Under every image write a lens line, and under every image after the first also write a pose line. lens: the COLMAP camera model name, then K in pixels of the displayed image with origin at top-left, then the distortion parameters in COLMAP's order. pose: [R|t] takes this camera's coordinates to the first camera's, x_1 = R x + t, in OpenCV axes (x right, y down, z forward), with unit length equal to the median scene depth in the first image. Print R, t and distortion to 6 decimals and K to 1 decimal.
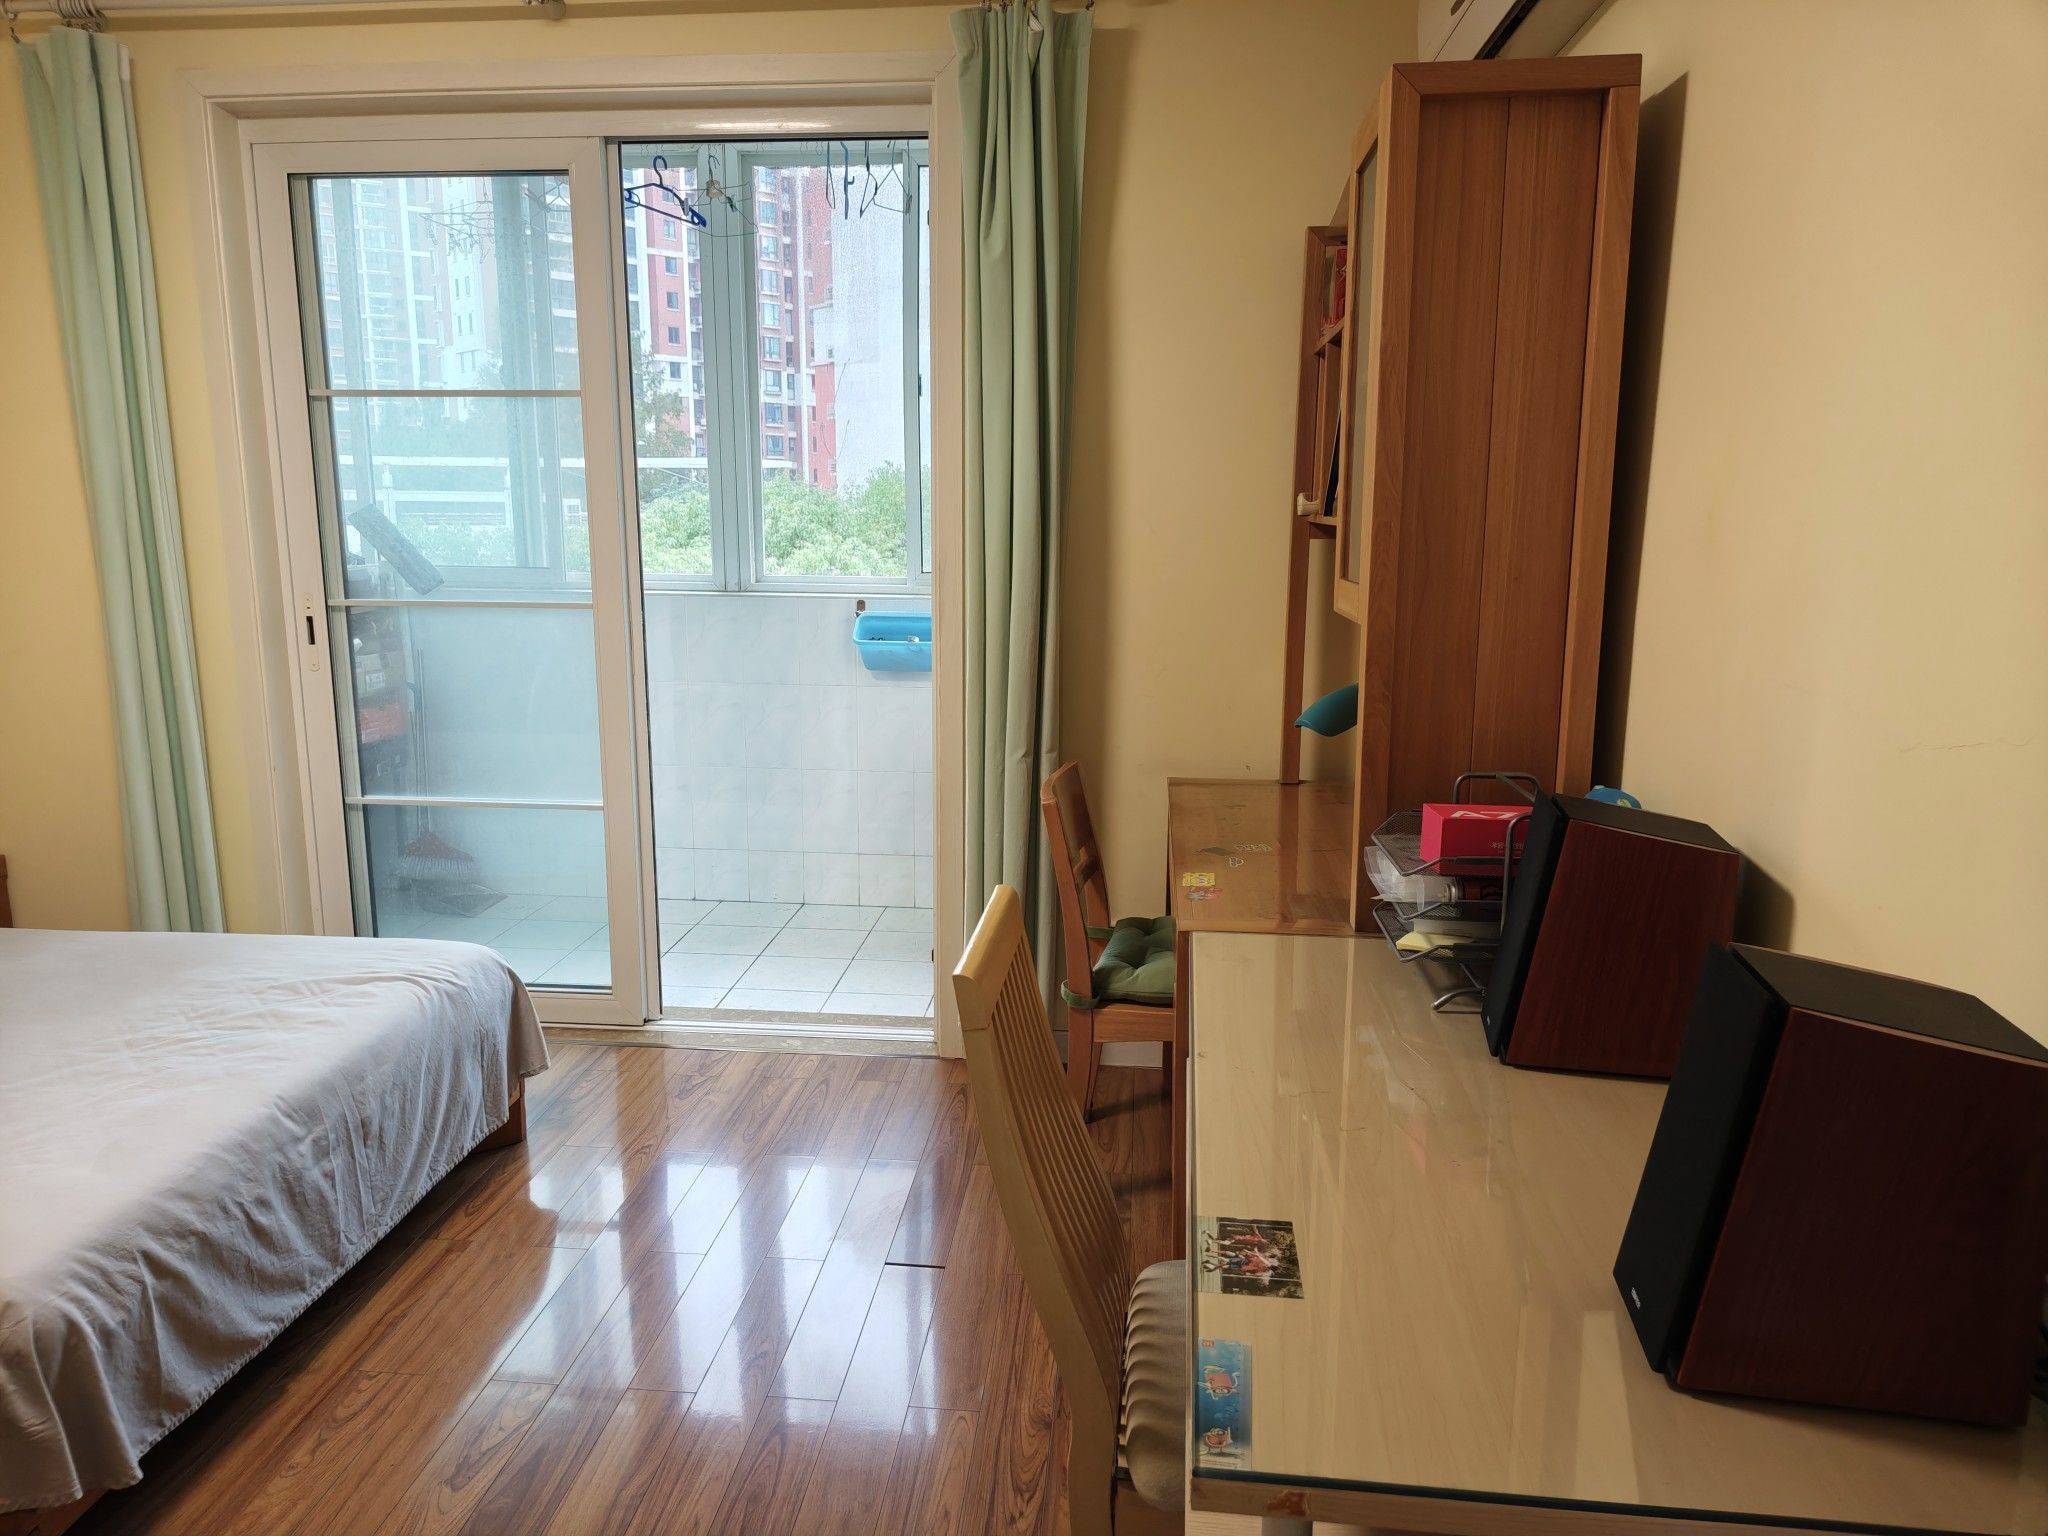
lens RADIAL K [[1396.3, 0, 1013.3], [0, 1396.3, 766.2], [0, 0, 1]] dist [0.035320, -0.030630]
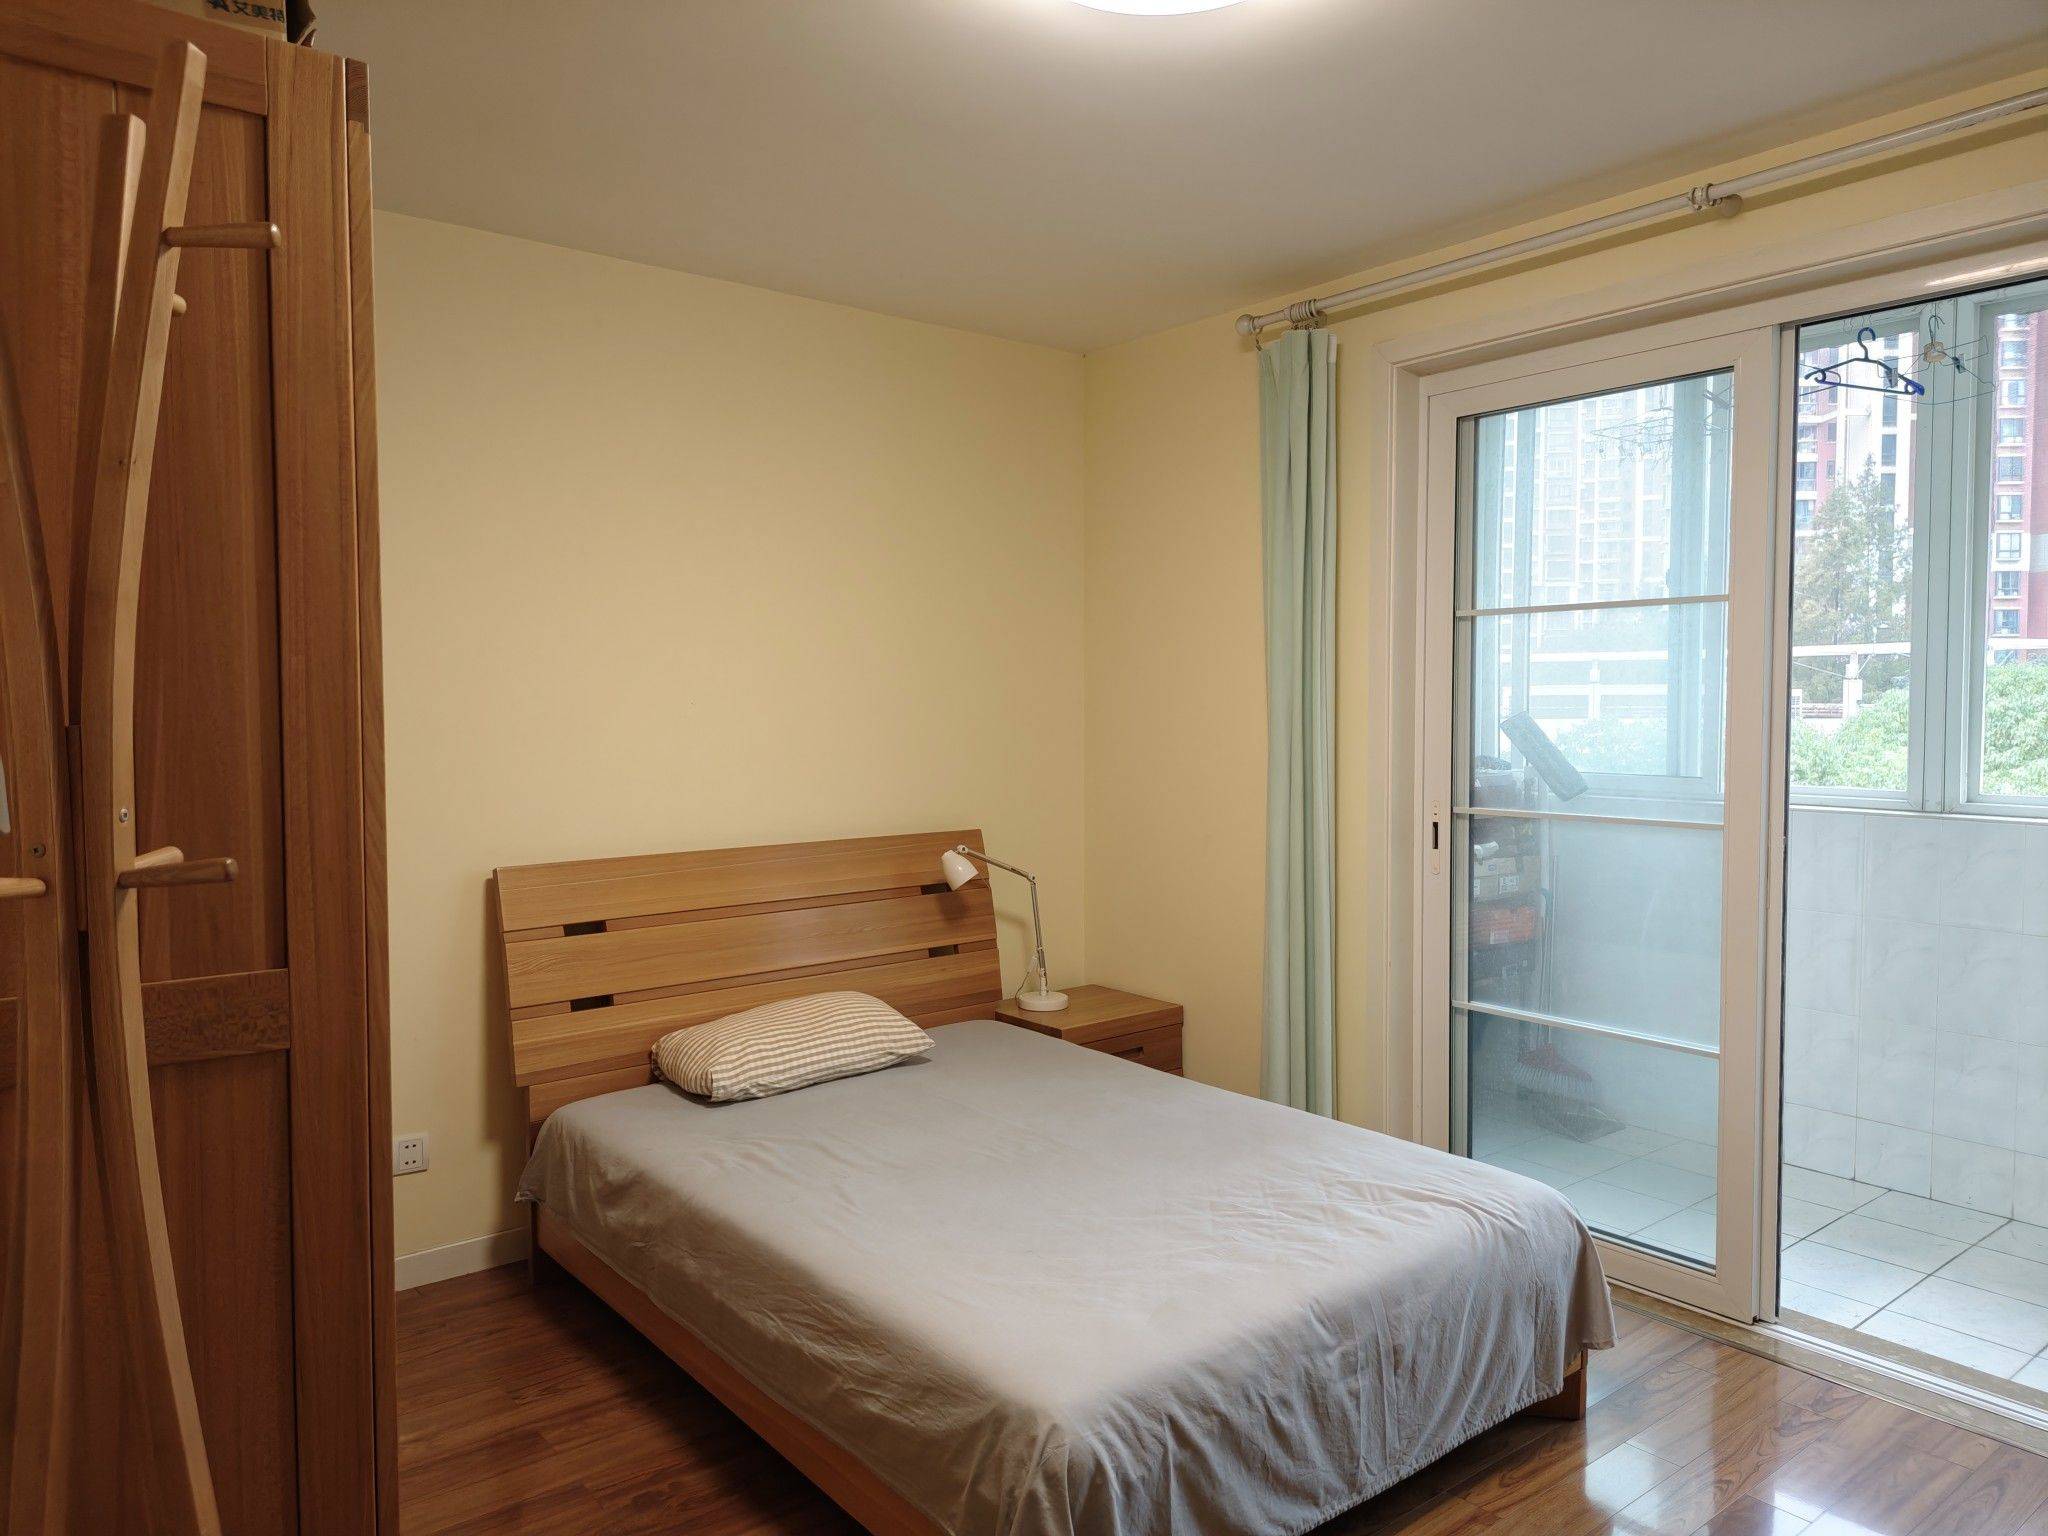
lens RADIAL K [[1396.3, 0, 1014.6], [0, 1396.3, 759.1], [0, 0, 1]] dist [0.035320, -0.030630]
pose [[0.692372, 0.022865, -0.721178, 0.034466], [-0.123862, 0.988427, -0.087575, -0.023190], [0.710830, 0.149961, 0.687192, 0.053352]]
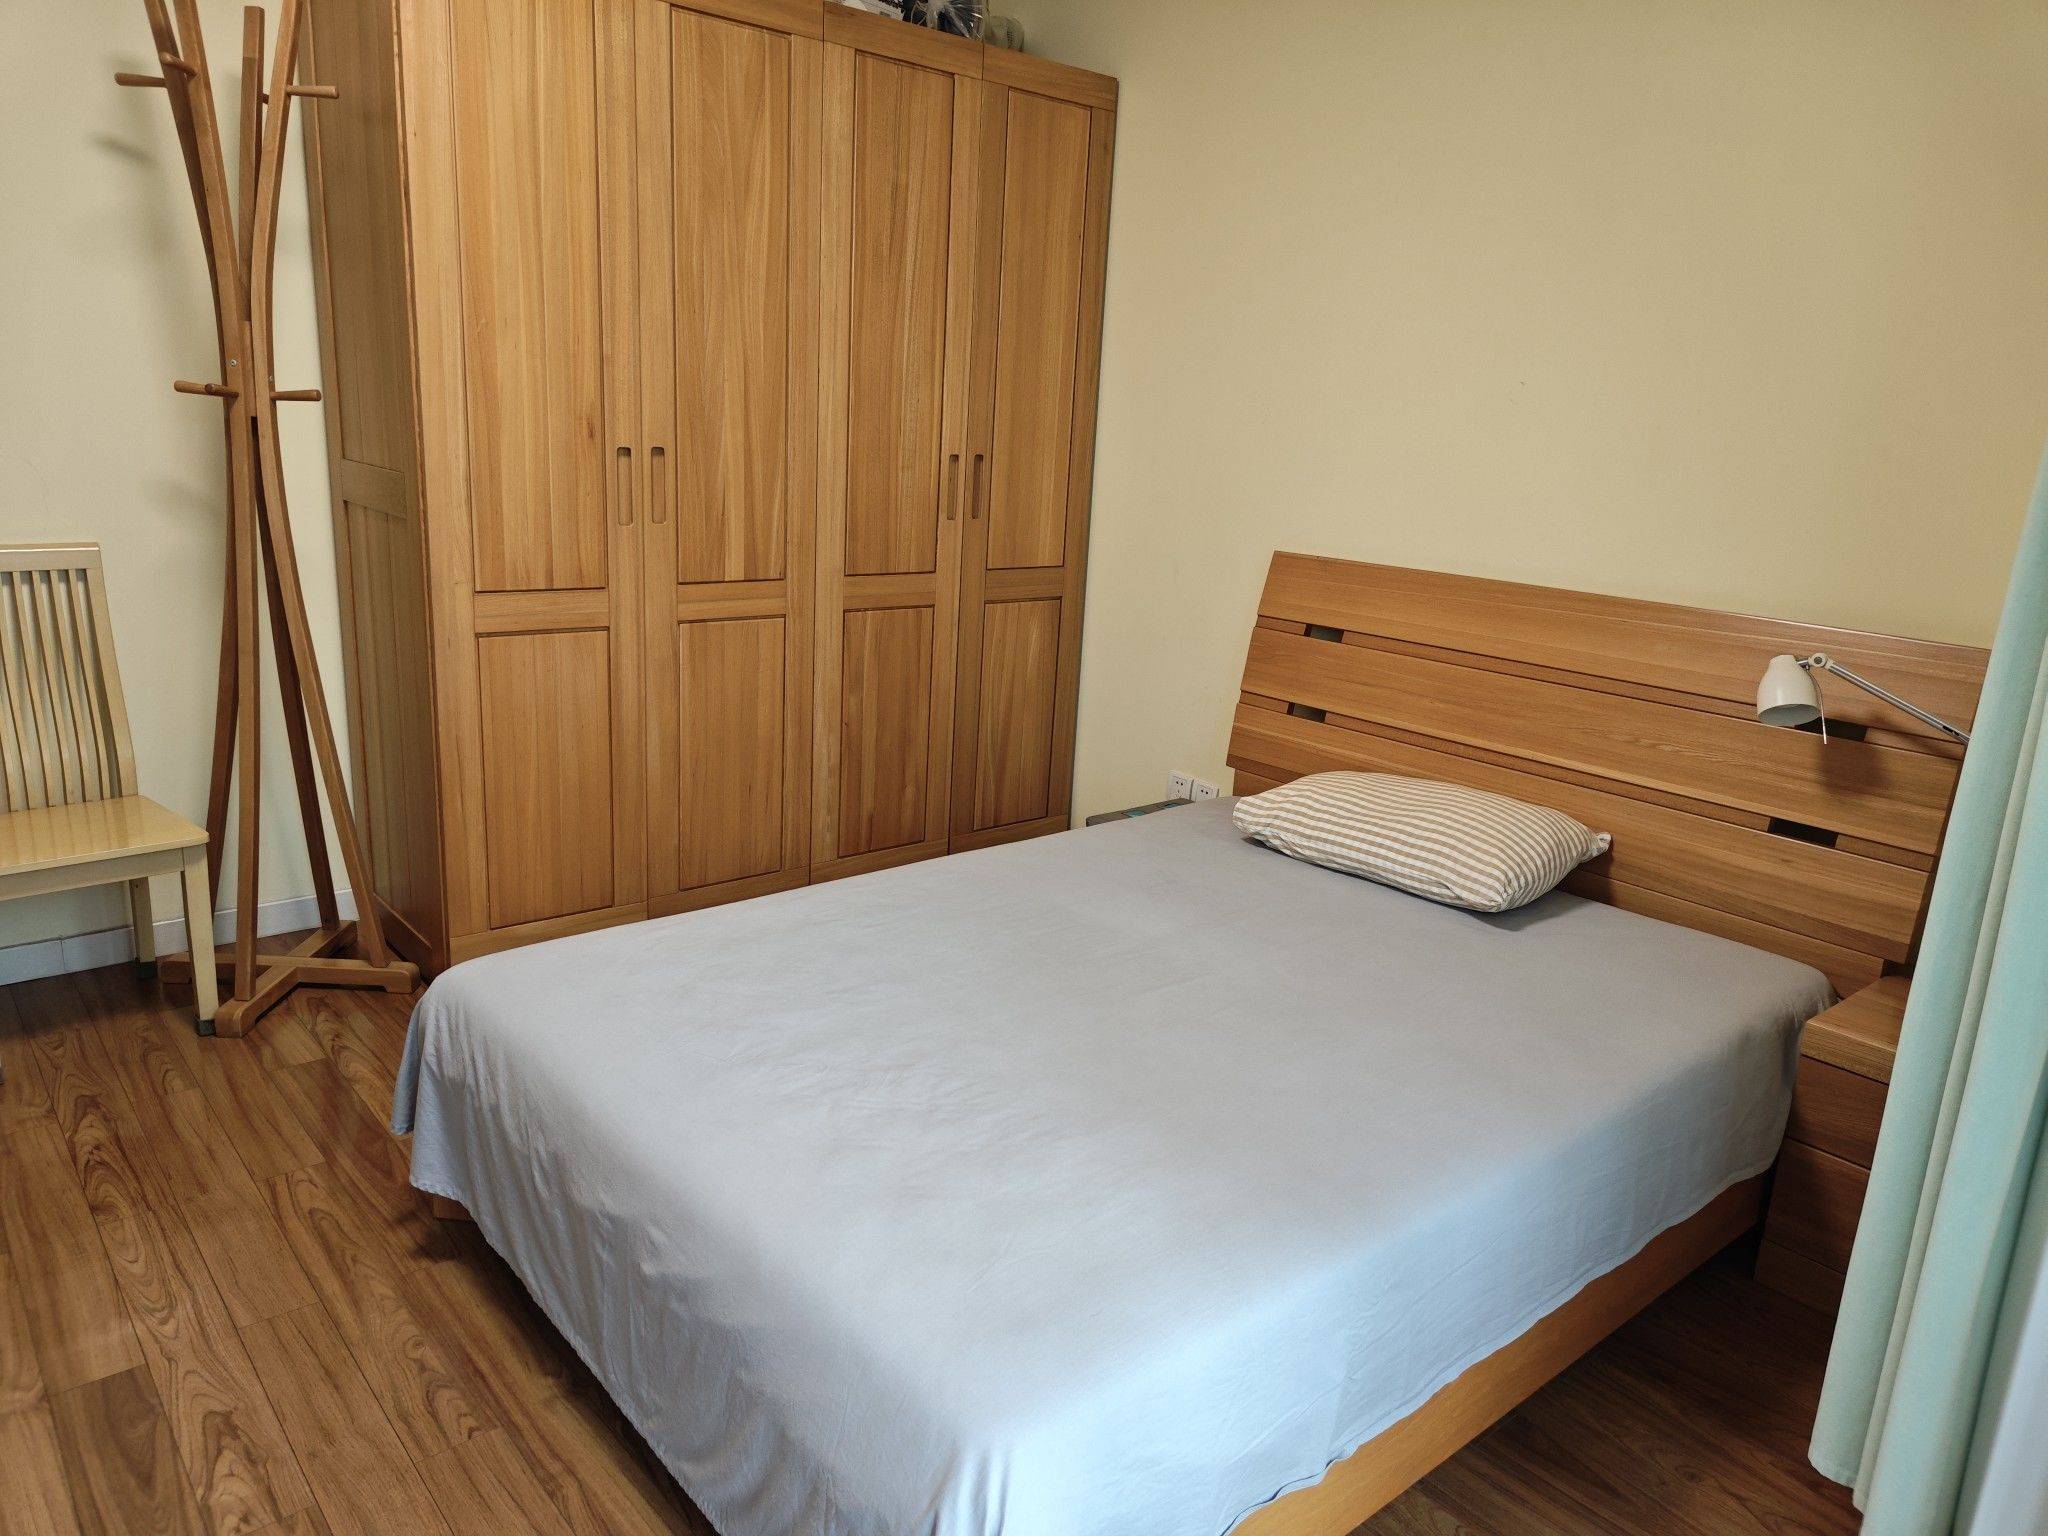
lens RADIAL K [[1396.3, 0, 1012.4], [0, 1396.3, 770.4], [0, 0, 1]] dist [0.035320, -0.030630]
pose [[-0.698874, 0.142861, -0.700833, -0.099686], [-0.184872, 0.910472, 0.369951, -0.168613], [0.690940, 0.388113, -0.609894, 0.972205]]
